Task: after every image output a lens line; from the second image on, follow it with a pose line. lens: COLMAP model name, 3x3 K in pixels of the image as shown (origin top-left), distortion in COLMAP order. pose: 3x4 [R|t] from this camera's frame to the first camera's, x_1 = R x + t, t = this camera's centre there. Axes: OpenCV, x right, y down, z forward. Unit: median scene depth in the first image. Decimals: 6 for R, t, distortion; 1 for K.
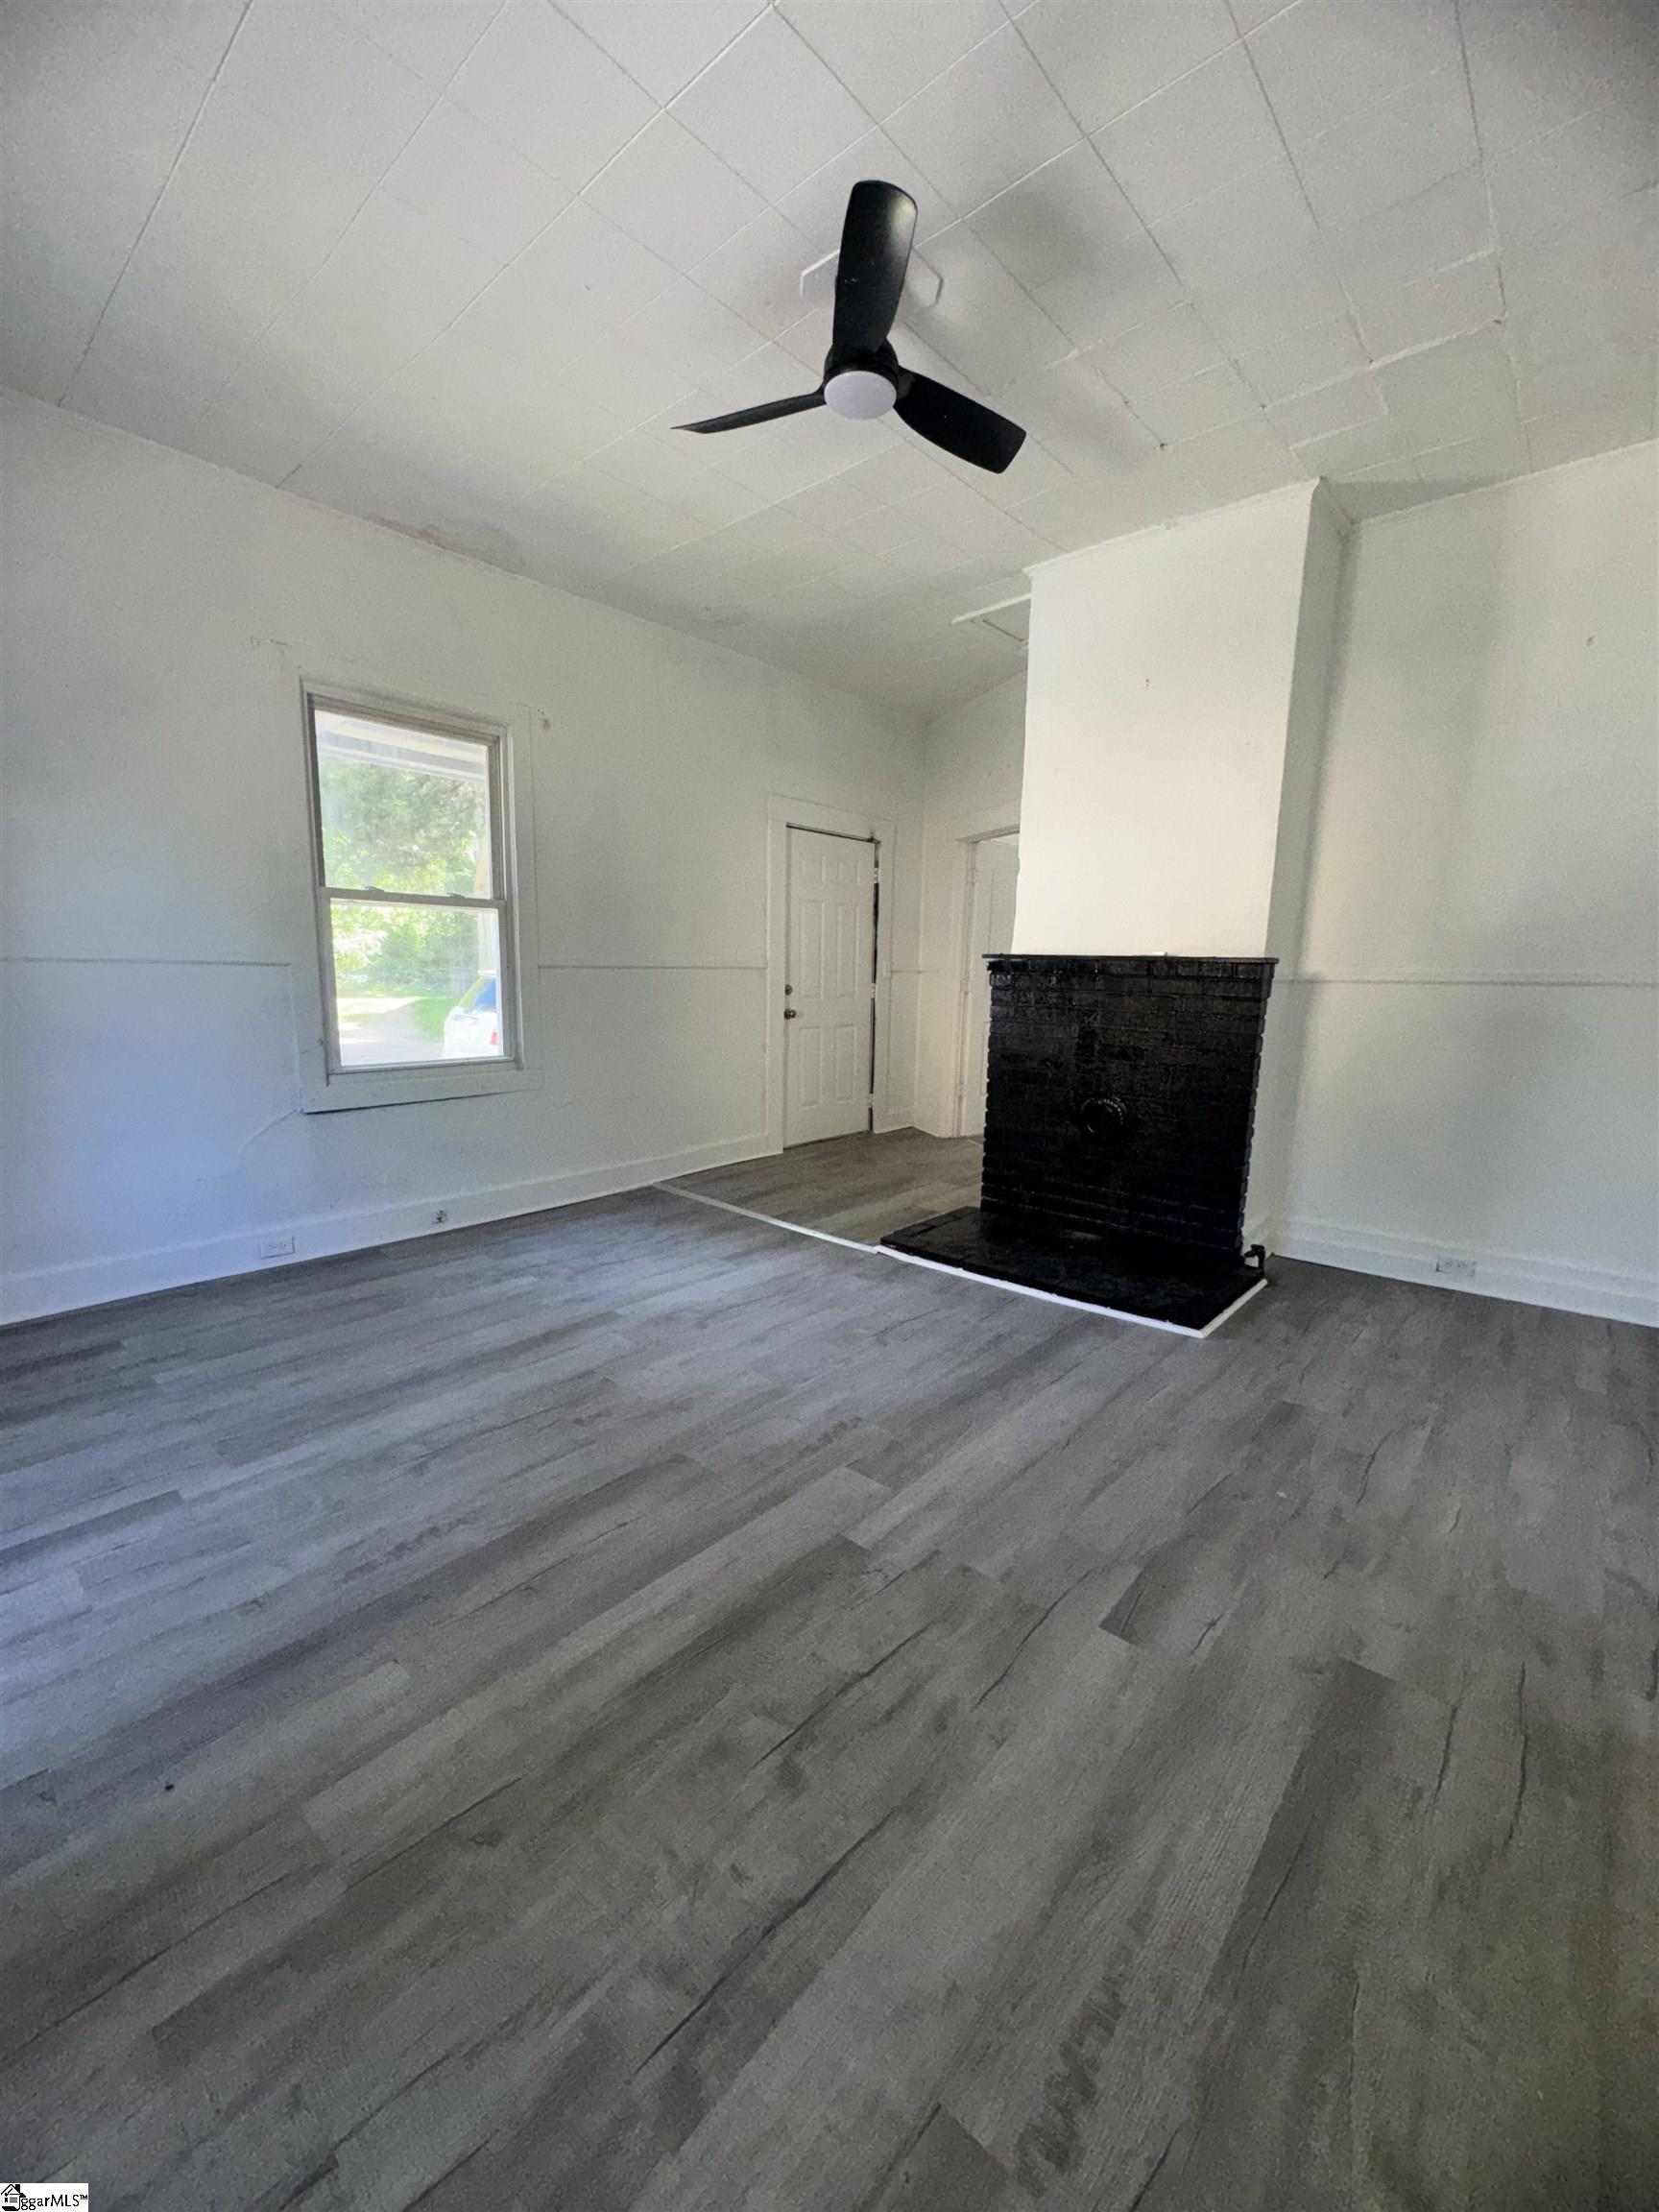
lens RADIAL K [[886.6, 0, 818.5], [0, 886.6, 1089.1], [0, 0, 1]] dist [-0.006398, 0.001470]
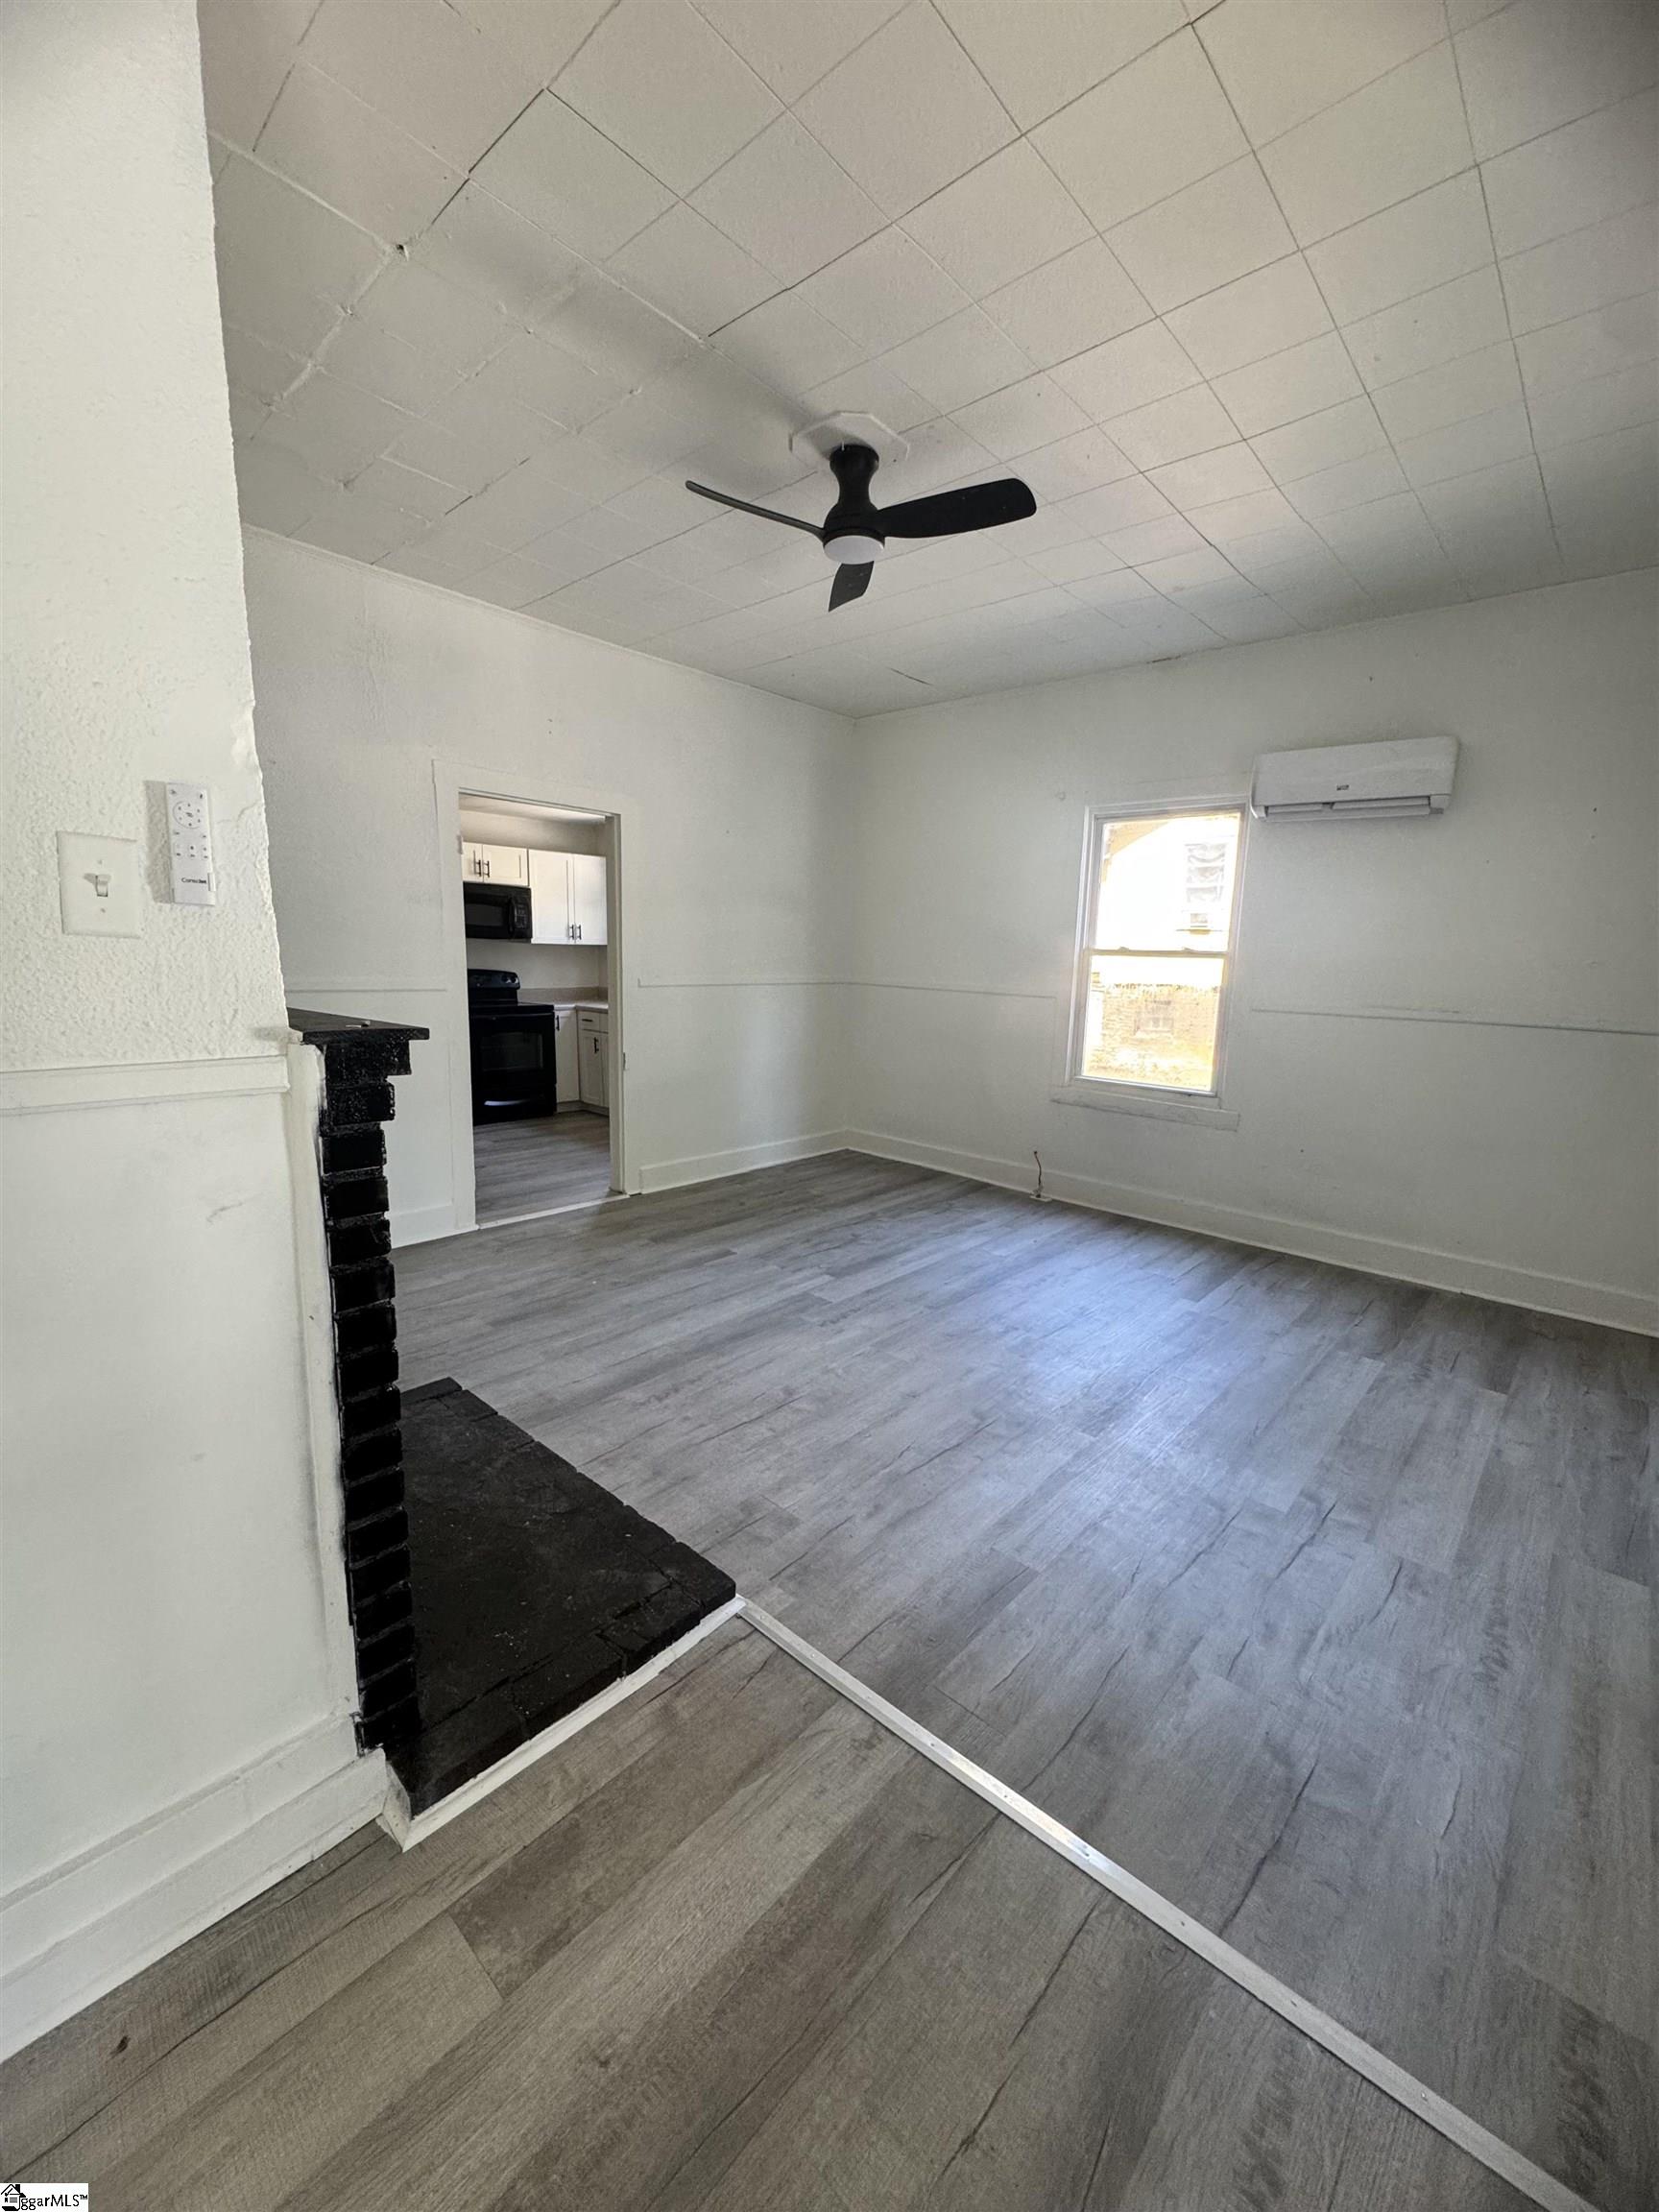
lens RADIAL K [[886.6, 0, 836.6], [0, 886.6, 1108.9], [0, 0, 1]] dist [-0.006398, 0.001470]
pose [[-0.999030, -0.043771, -0.004883, 0.048039], [-0.043194, 0.952080, 0.302783, -0.432021], [-0.008604, 0.302700, -0.953047, 2.498733]]
